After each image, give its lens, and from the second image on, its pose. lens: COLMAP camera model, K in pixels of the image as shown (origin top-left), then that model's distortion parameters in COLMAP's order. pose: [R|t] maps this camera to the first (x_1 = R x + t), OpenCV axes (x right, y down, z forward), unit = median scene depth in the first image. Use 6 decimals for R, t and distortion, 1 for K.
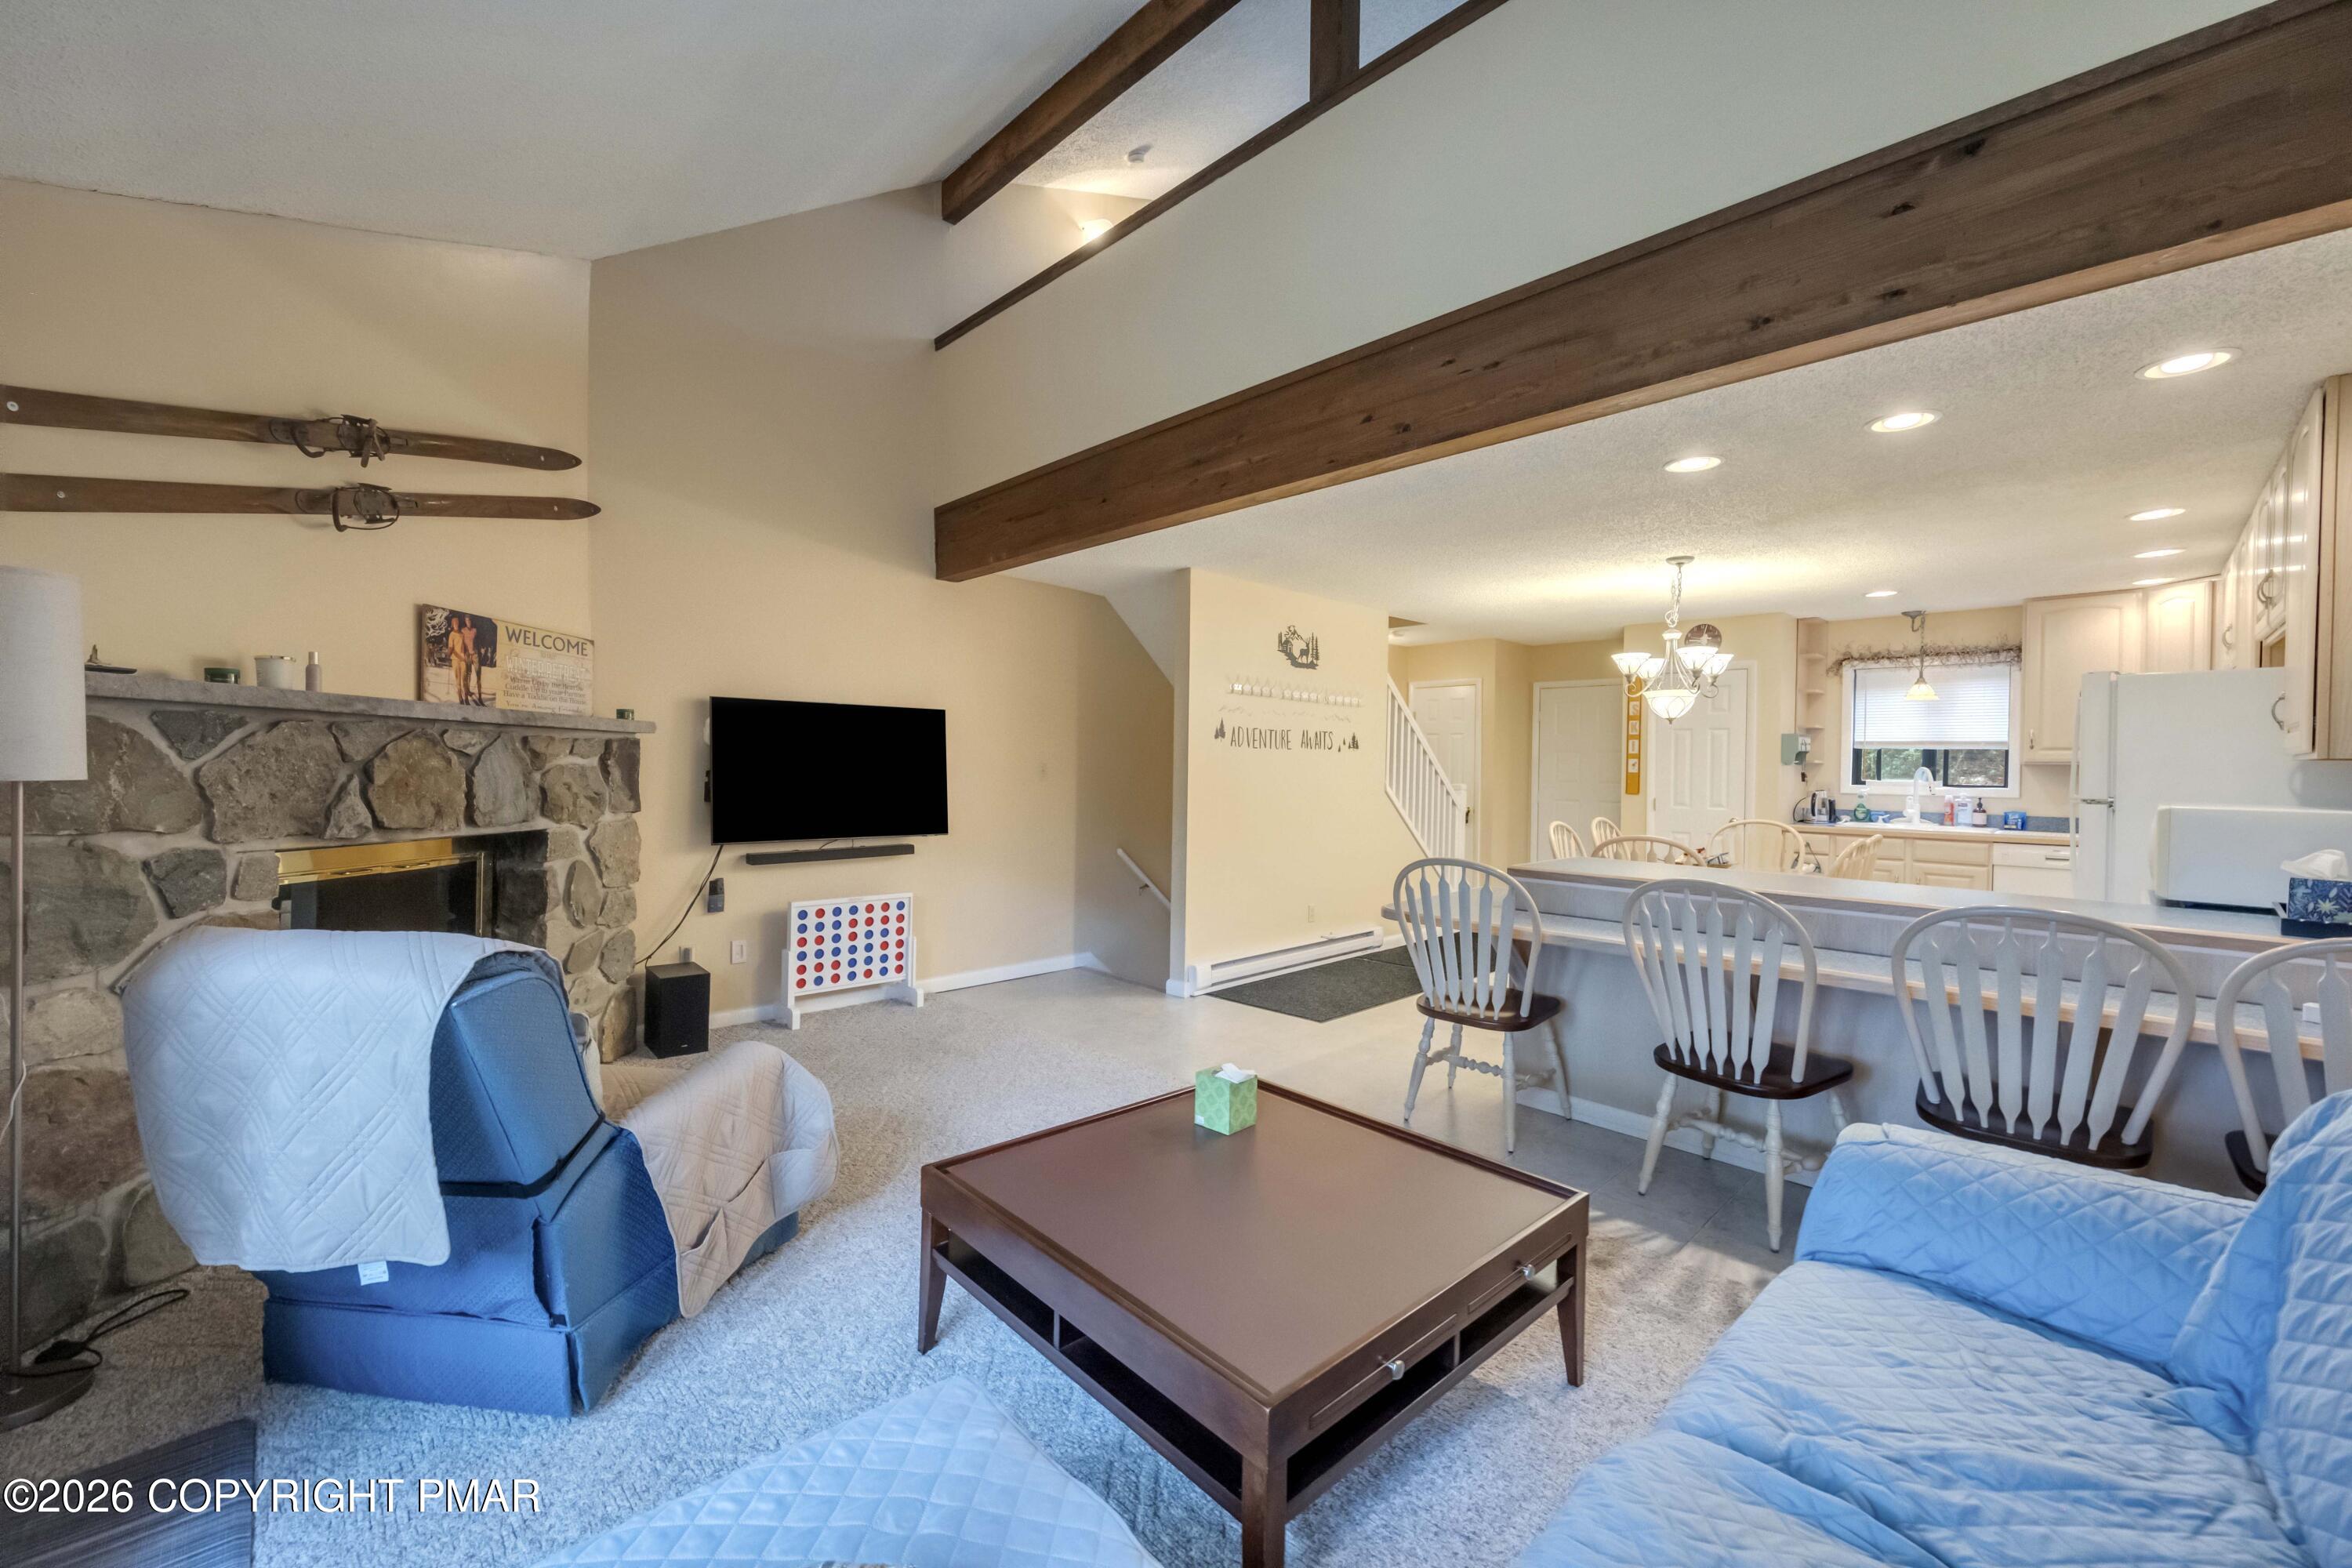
lens RADIAL K [[922.4, 0, 1168.0], [0, 922.4, 774.3], [0, 0, 1]] dist [-0.000475, -0.000019]
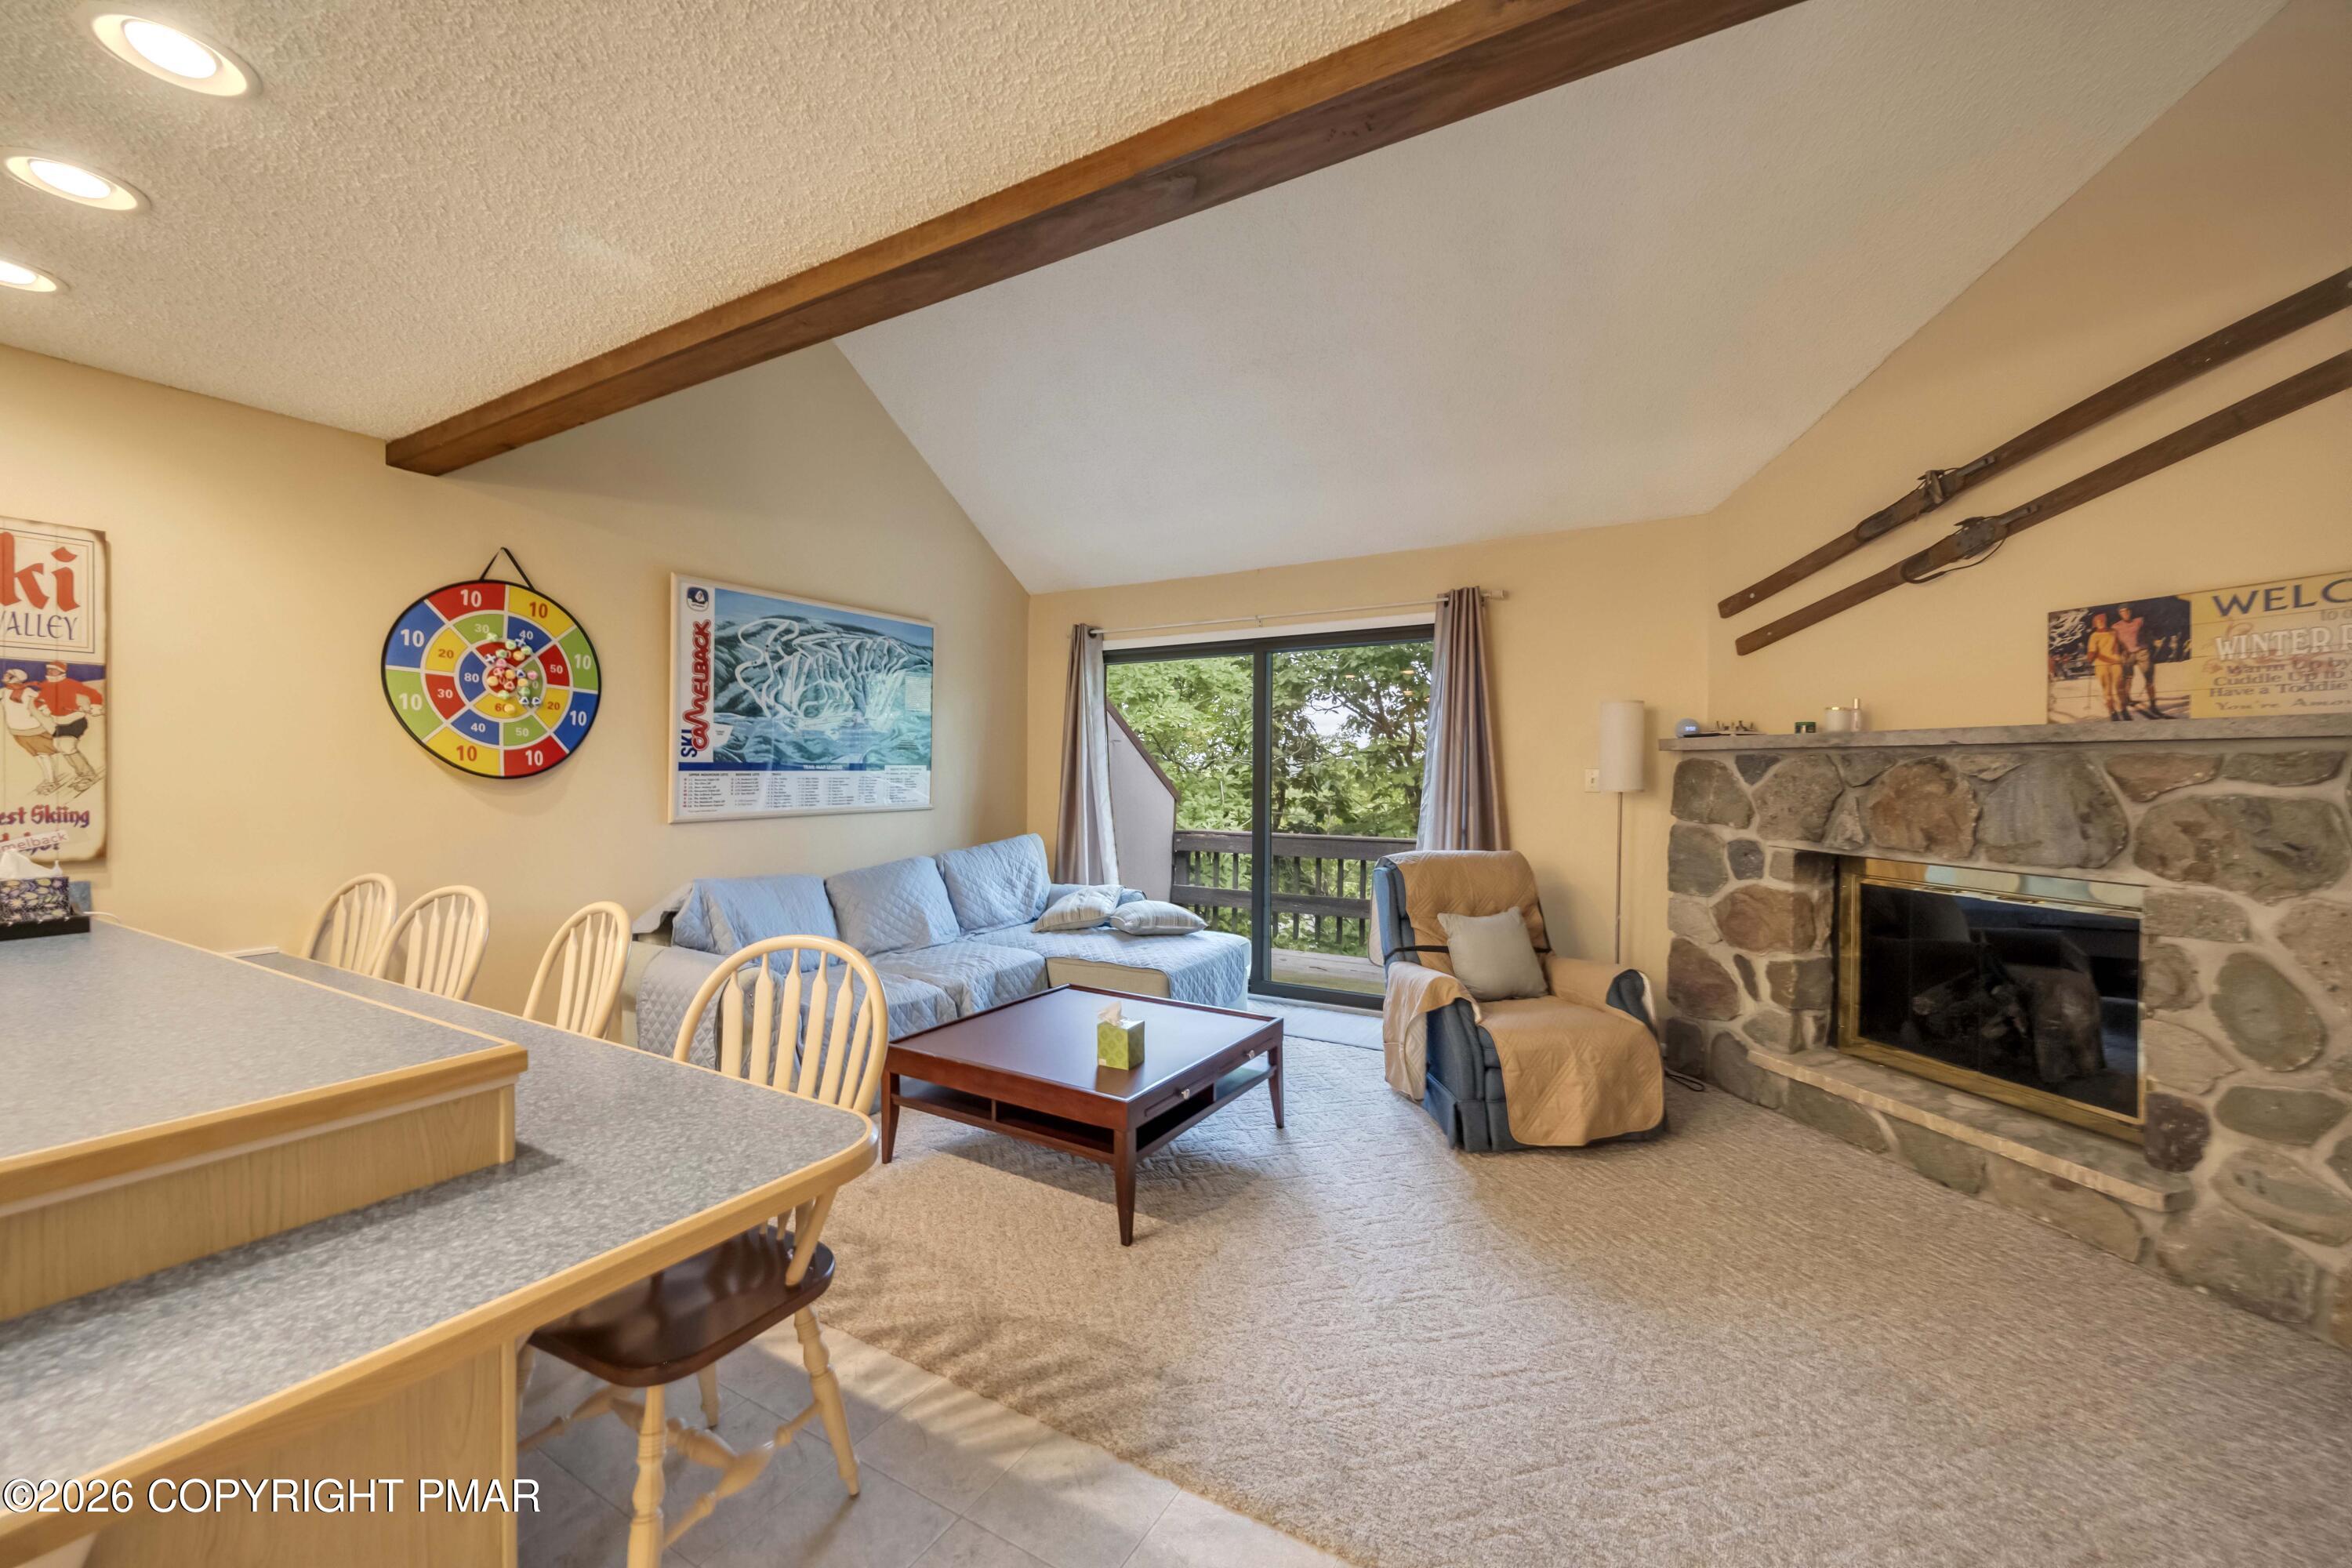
lens RADIAL K [[922.4, 0, 1165.3], [0, 922.4, 777.9], [0, 0, 1]] dist [-0.000475, -0.000019]
pose [[-0.964906, -0.014699, -0.262182, 0.203554], [-0.018395, 0.999763, 0.011648, -0.015415], [0.261949, 0.016062, -0.964948, 1.315977]]
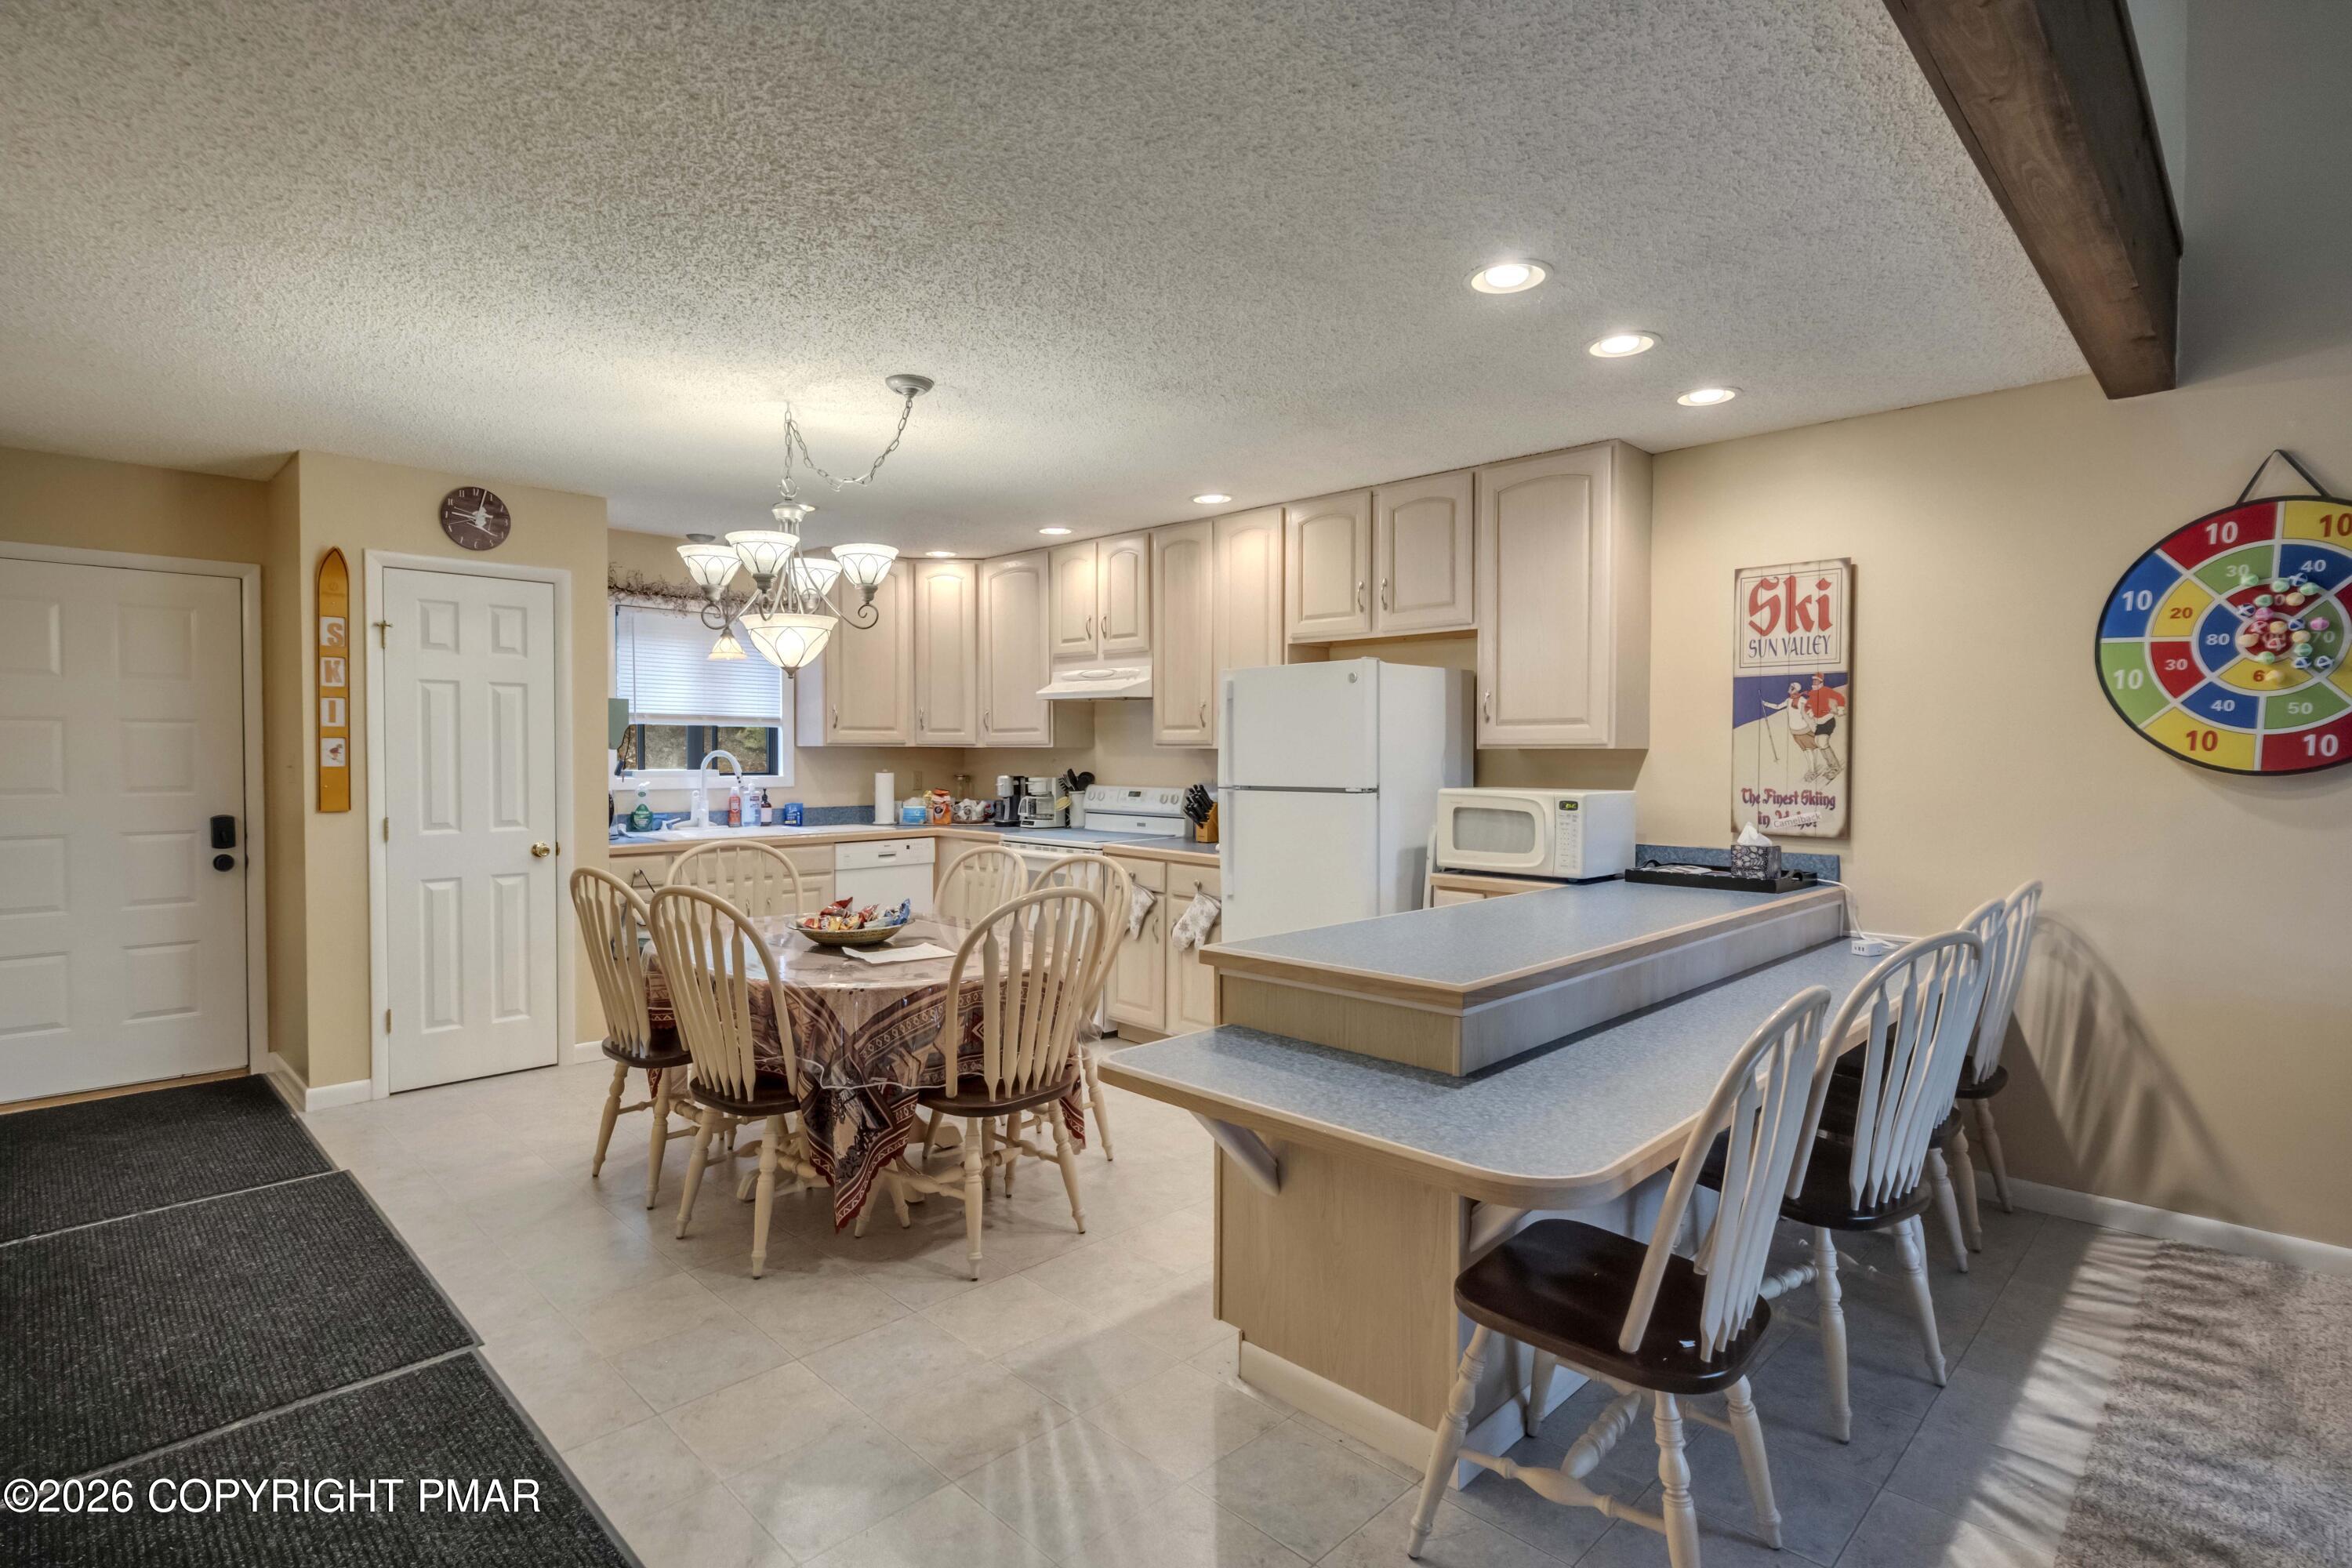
lens RADIAL K [[1152.7, 0, 1168.6], [0, 1152.7, 778.0], [0, 0, 1]] dist [0.001353, -0.000290]
pose [[-0.020056, -0.035400, 0.999172, -0.183173], [0.008497, 0.999331, 0.035577, -0.024957], [-0.999763, 0.009203, -0.019742, 1.070408]]
